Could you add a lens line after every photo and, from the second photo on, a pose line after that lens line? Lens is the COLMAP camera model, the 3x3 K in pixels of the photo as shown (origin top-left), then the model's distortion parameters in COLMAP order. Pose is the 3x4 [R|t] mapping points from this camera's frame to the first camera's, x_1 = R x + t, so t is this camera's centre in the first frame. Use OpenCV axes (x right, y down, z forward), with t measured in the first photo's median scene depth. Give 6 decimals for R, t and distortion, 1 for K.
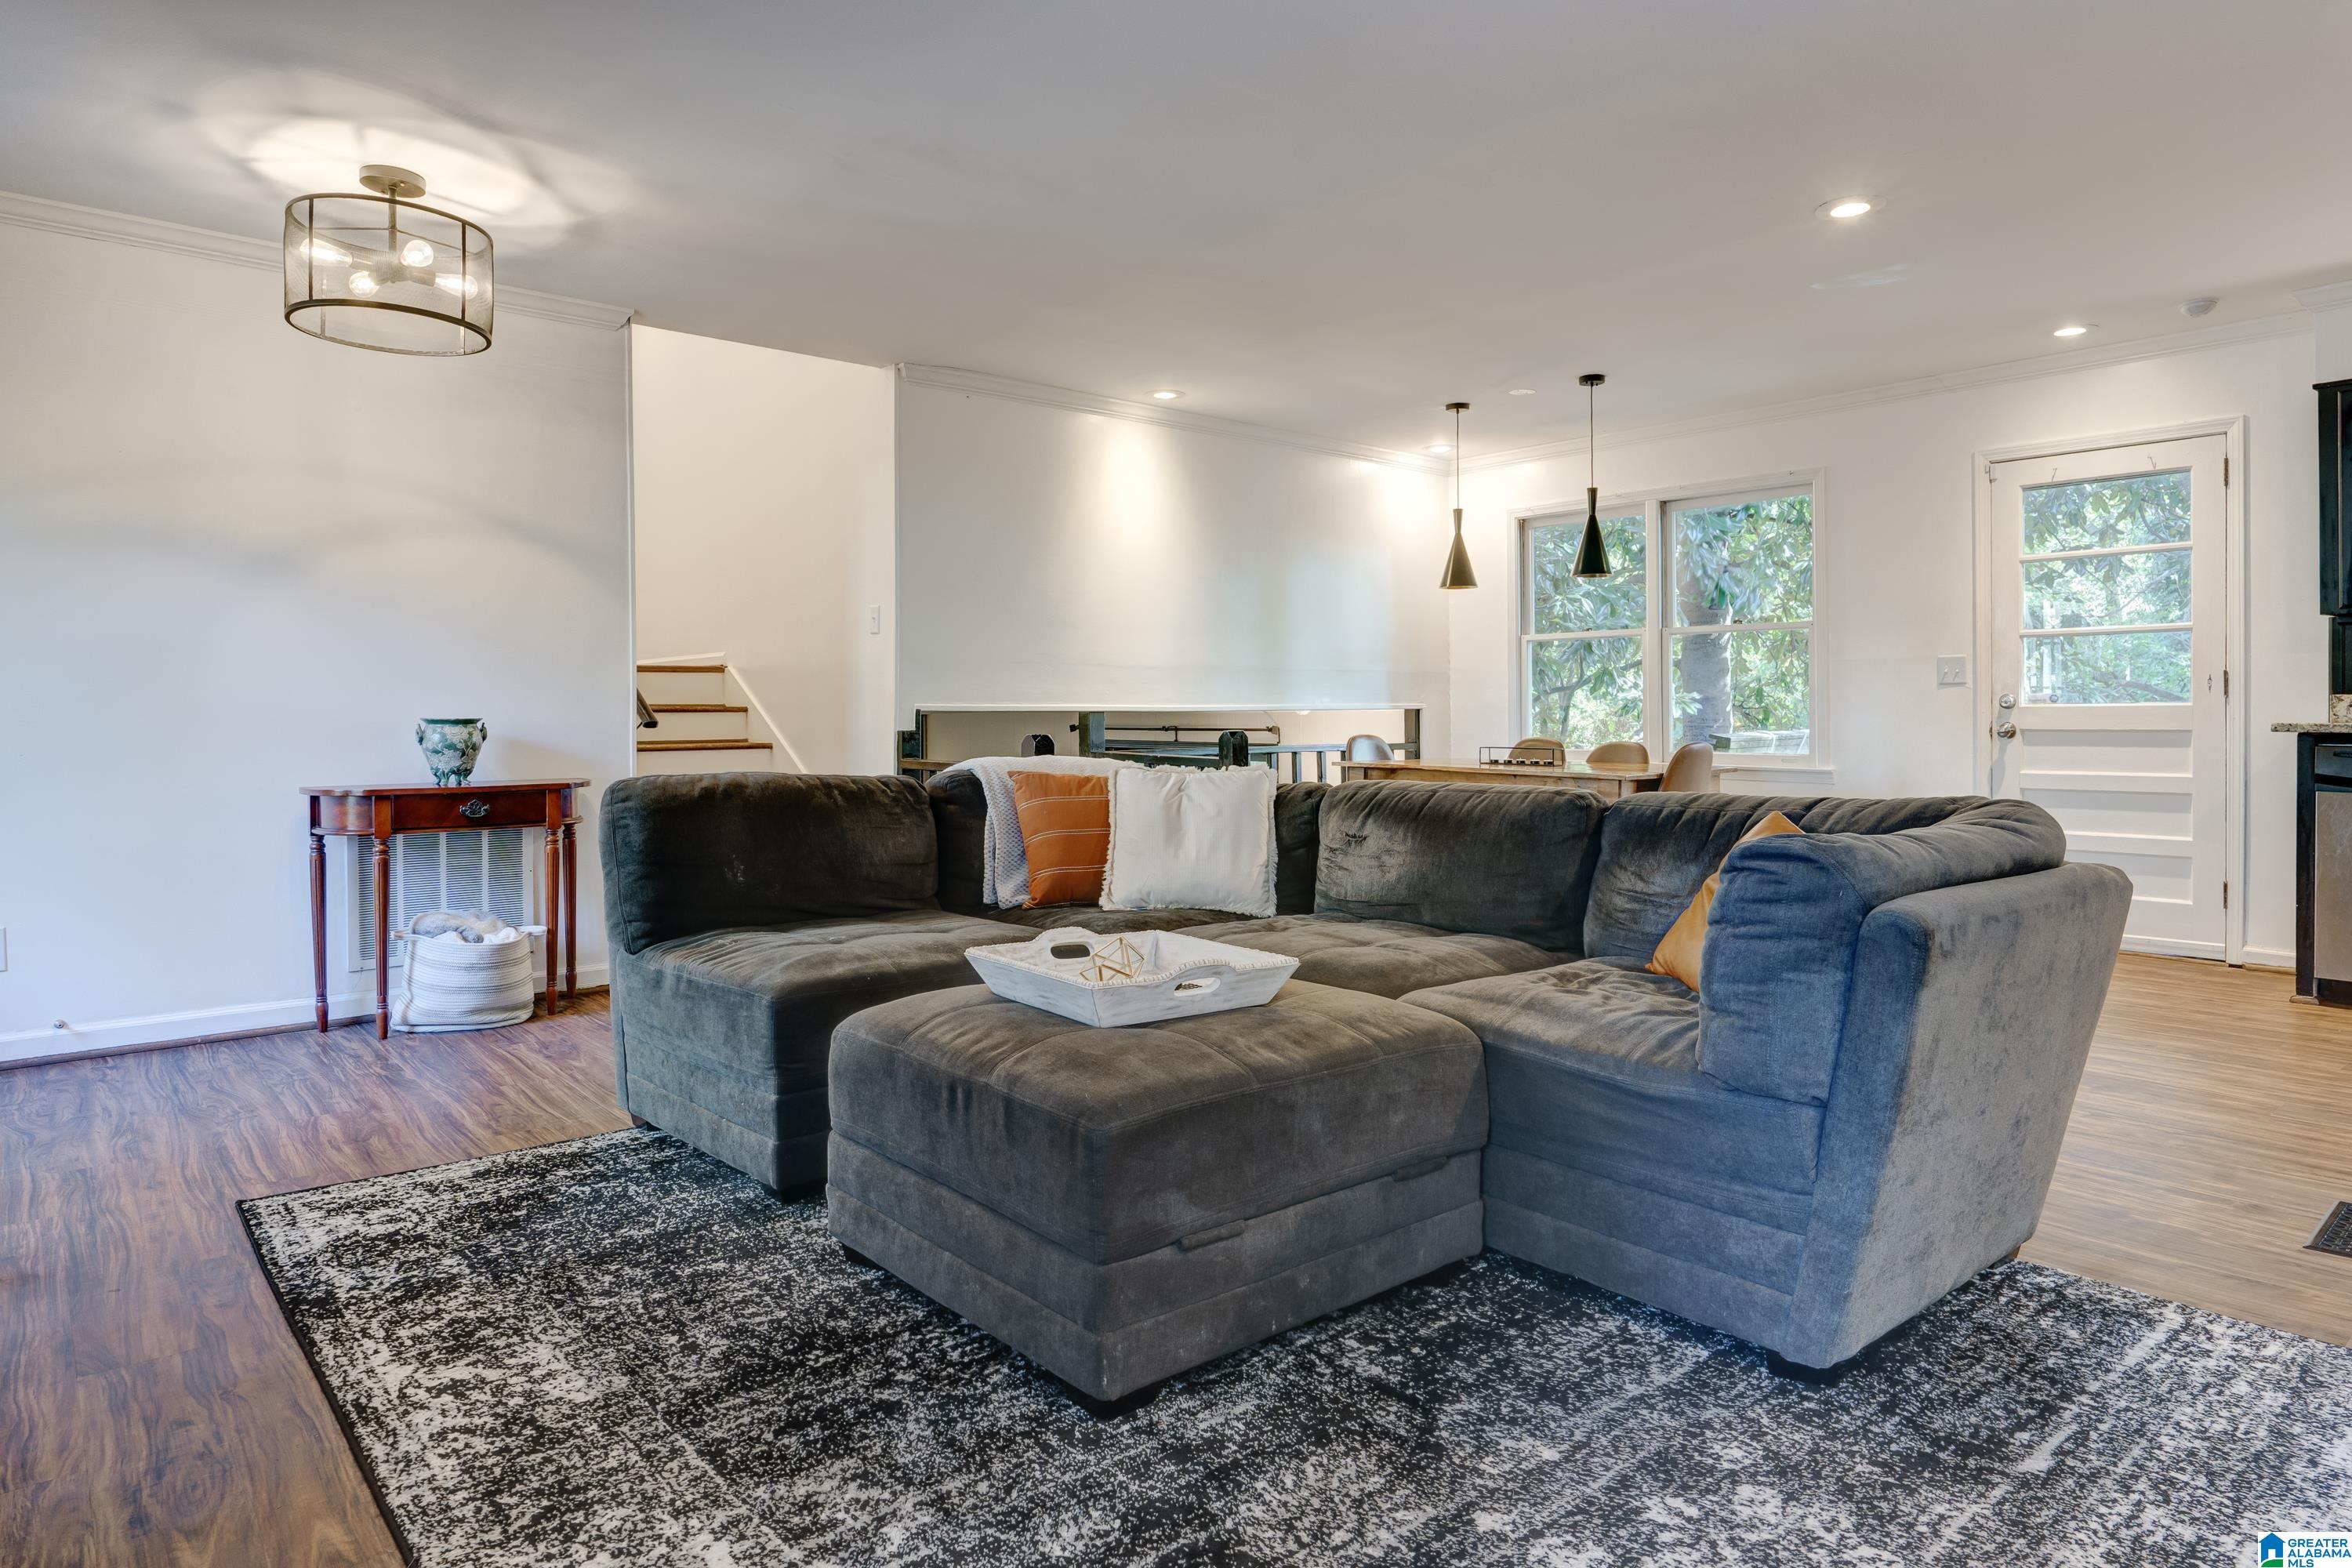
lens RADIAL K [[1372.1, 0, 1123.9], [0, 1372.1, 722.6], [0, 0, 1]] dist [-0.003693, 0.001080]
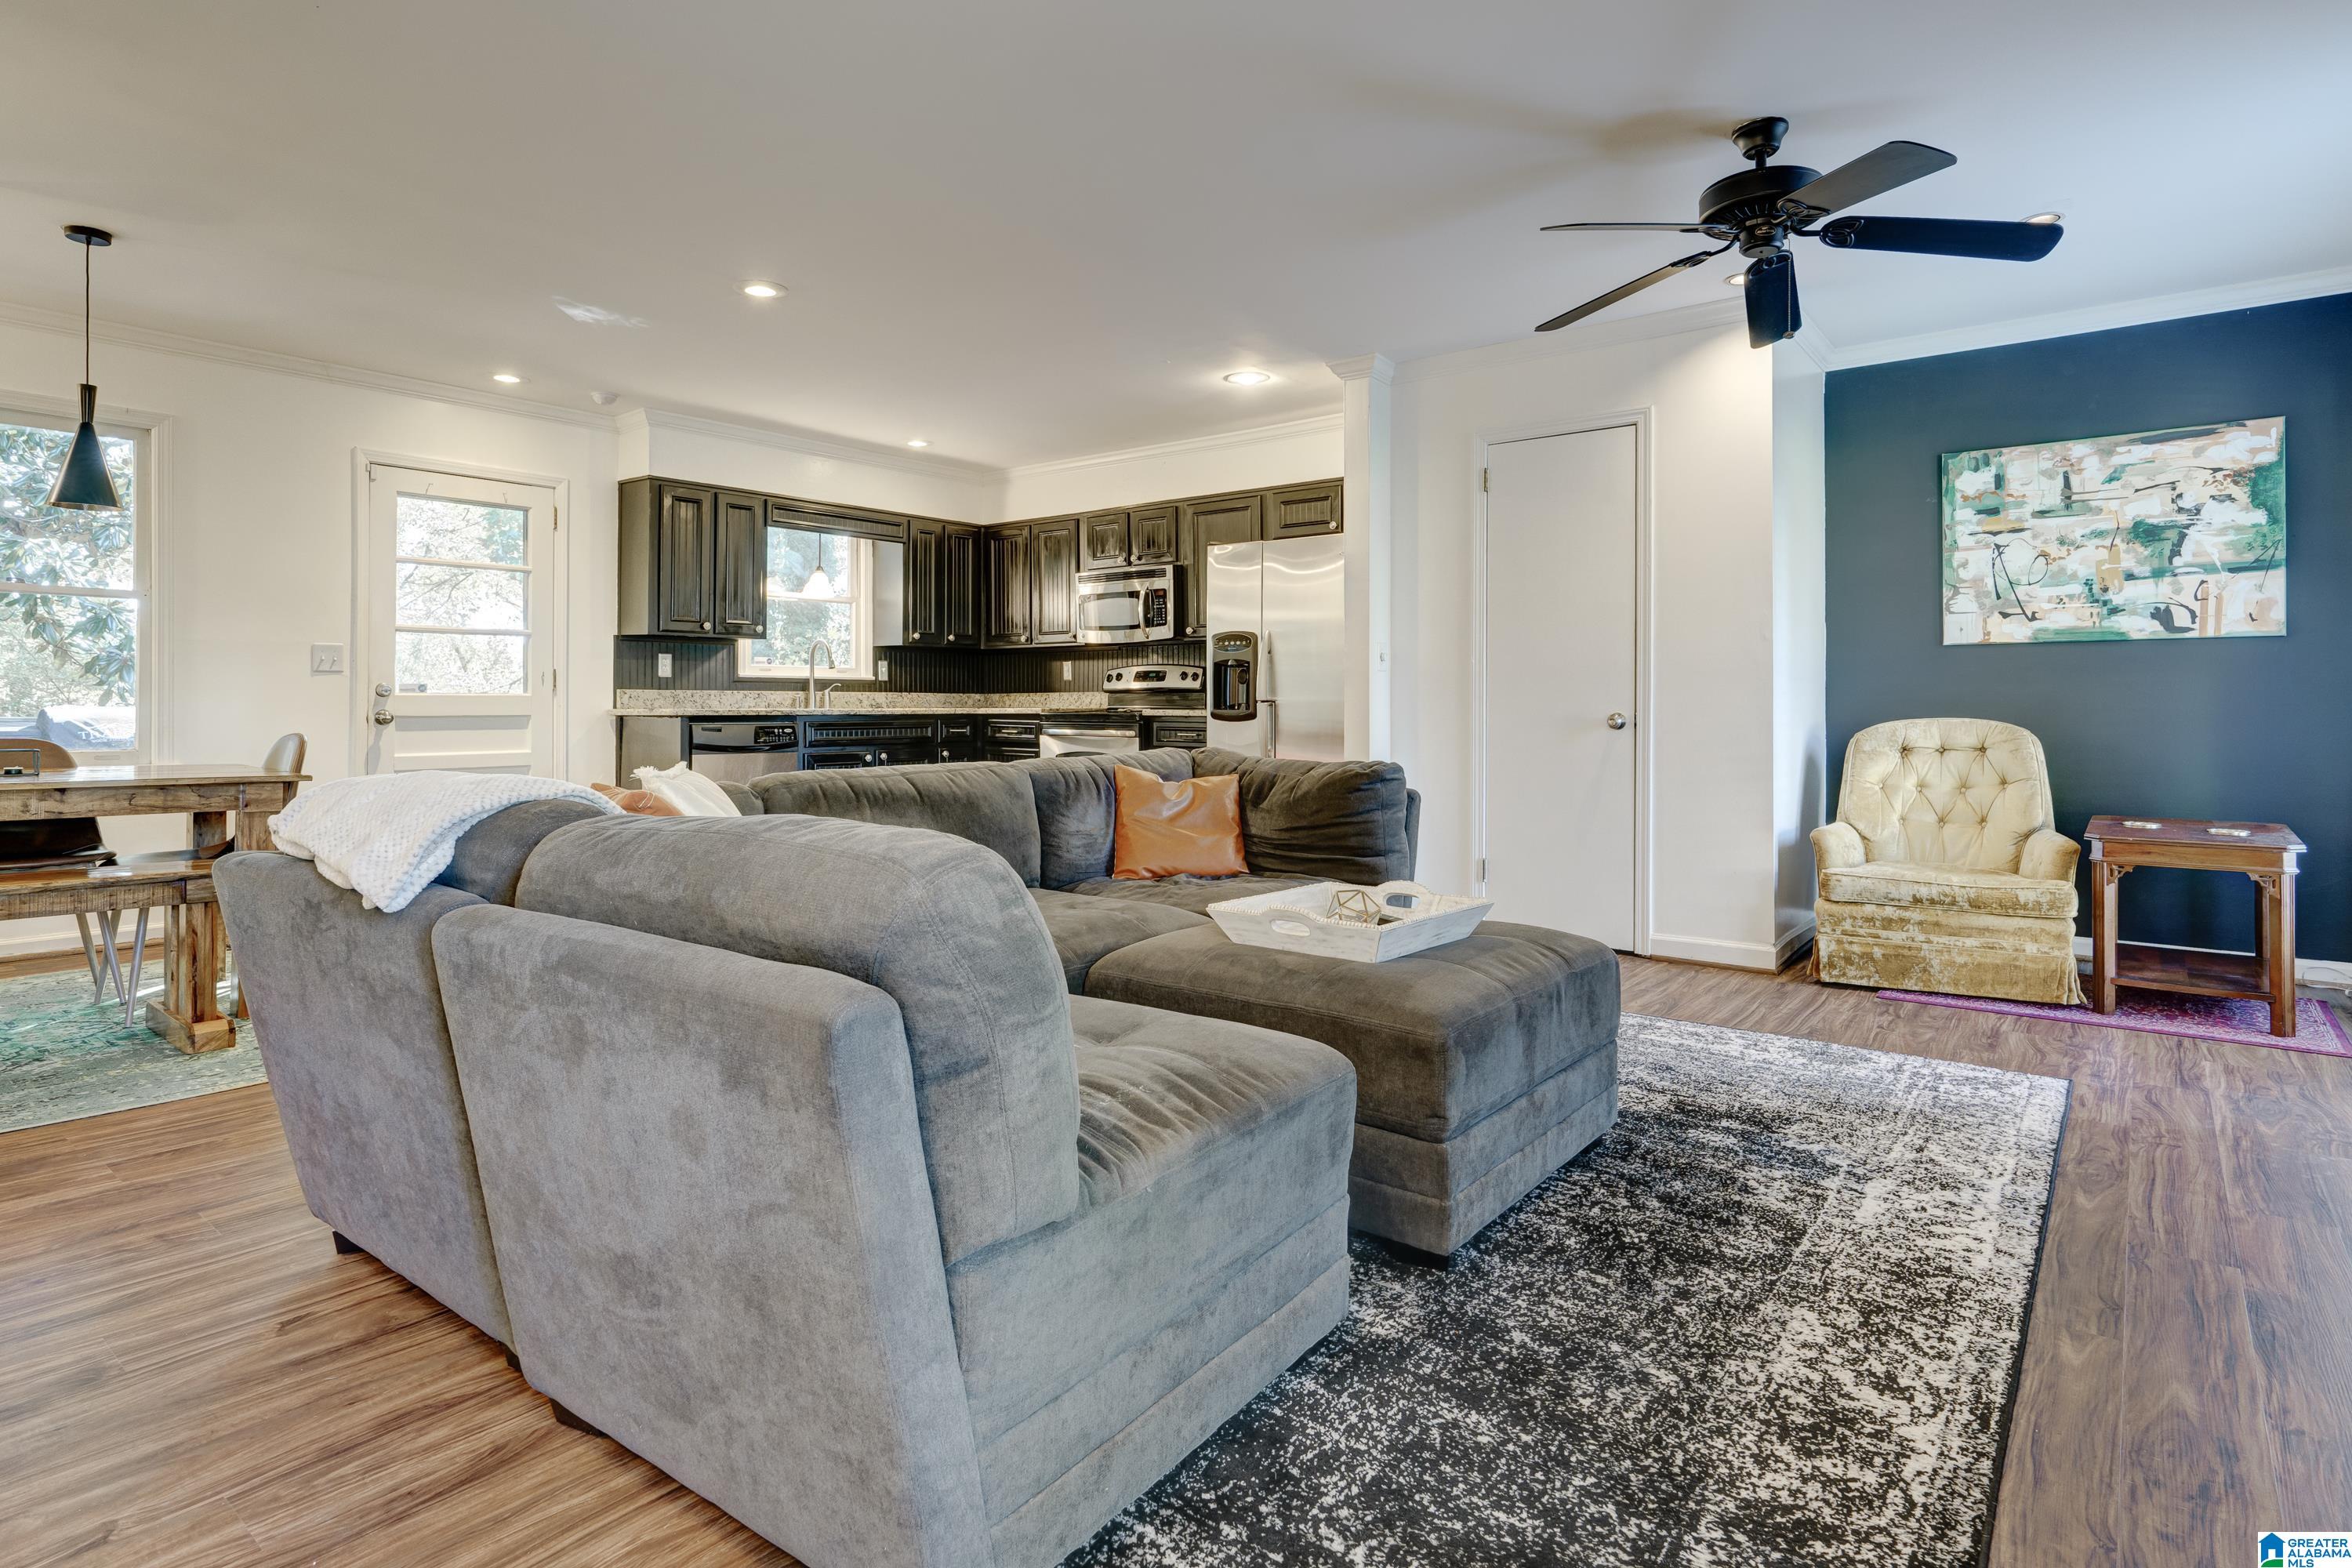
lens RADIAL K [[1221.7, 0, 1207.8], [0, 1221.7, 709.4], [0, 0, 1]] dist [0.004221, 0.000073]
pose [[-0.233047, -0.002923, 0.972461, -1.205353], [0.000492, 0.999995, 0.003124, -0.007764], [-0.972465, 0.001207, -0.233044, 1.644420]]
